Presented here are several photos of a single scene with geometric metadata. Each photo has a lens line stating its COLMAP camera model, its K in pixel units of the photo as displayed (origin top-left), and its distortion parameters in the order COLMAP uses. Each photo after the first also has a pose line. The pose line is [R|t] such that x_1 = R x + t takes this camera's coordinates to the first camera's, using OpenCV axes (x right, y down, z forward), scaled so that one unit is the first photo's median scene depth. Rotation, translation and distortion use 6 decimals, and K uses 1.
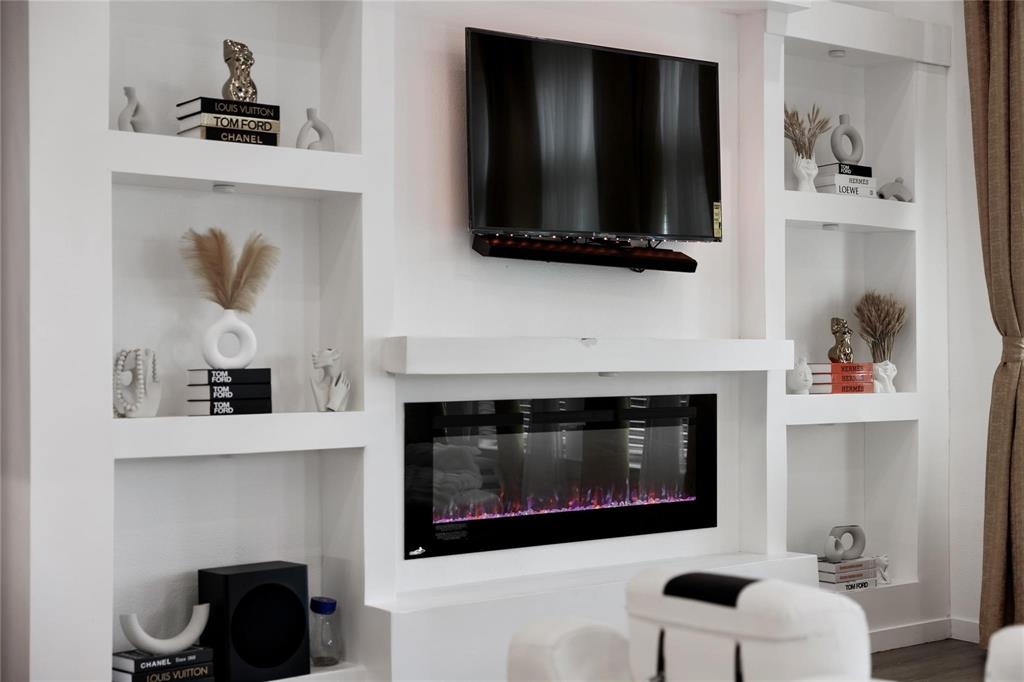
lens RADIAL K [[1453.5, 0, 525.5], [0, 1453.5, 320.7], [0, 0, 1]] dist [-0.020744, 0.000000]
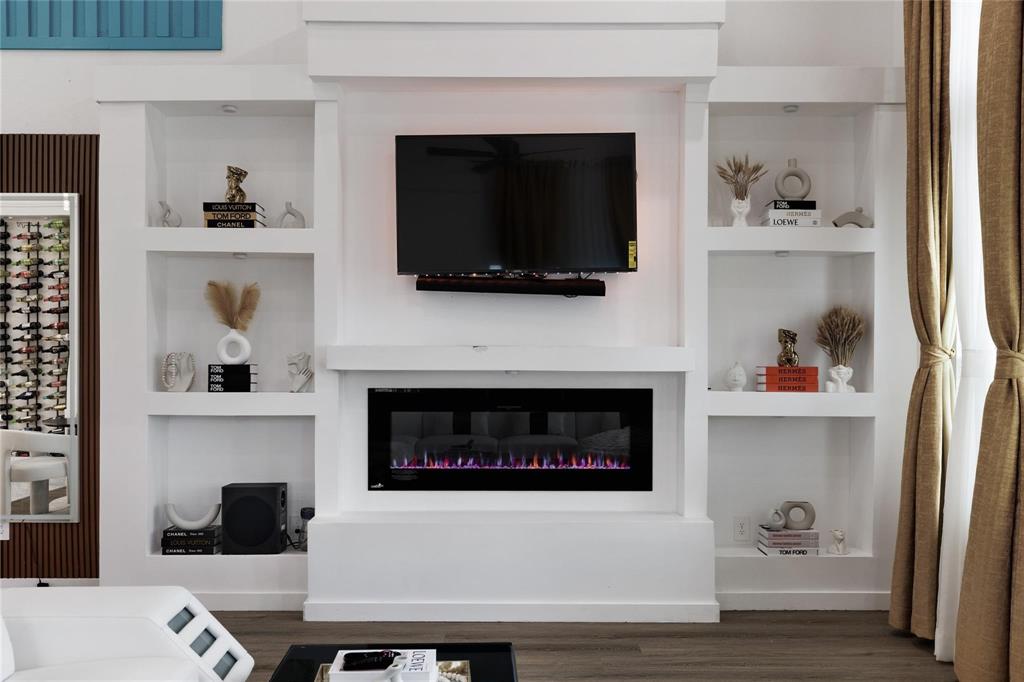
lens RADIAL K [[878.2, 0, 516.1], [0, 878.2, 355.9], [0, 0, 1]] dist [-0.009235, 0.005550]
pose [[0.798830, 0.007809, -0.601506, 0.527798], [0.007534, 0.999707, 0.022984, 0.002133], [0.601509, -0.022892, 0.798538, 0.313906]]
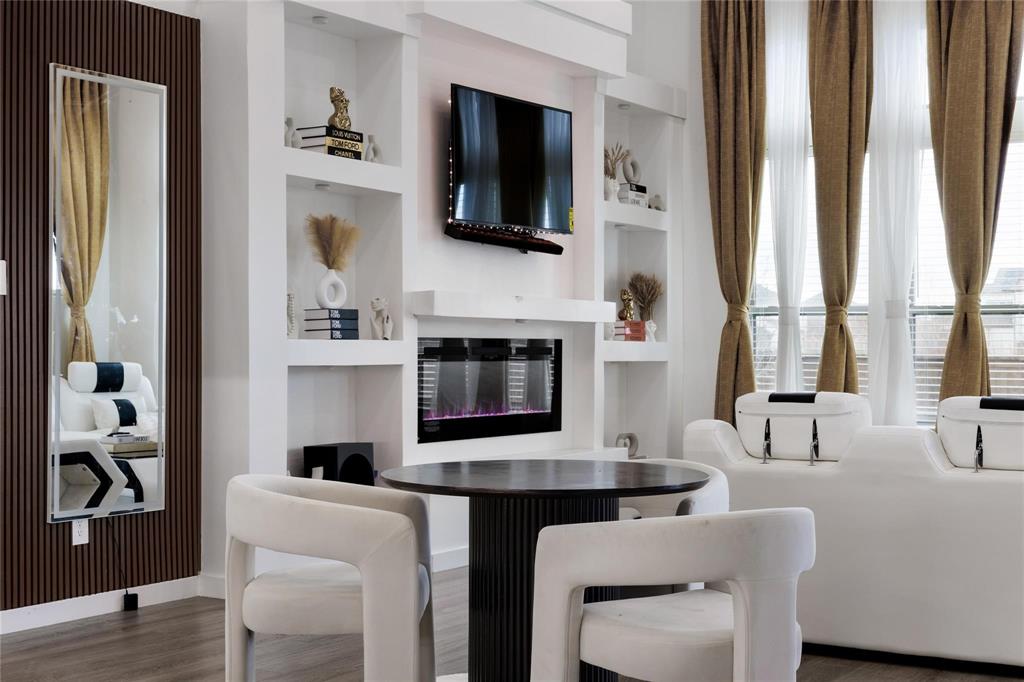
lens RADIAL K [[1453.5, 0, 509.4], [0, 1453.5, 346.1], [0, 0, 1]] dist [-0.020744, 0.000000]
pose [[0.940906, 0.003949, 0.338644, -0.428802], [-0.009772, 0.999832, 0.015491, 0.036822], [-0.338526, -0.017885, 0.940787, -0.367698]]
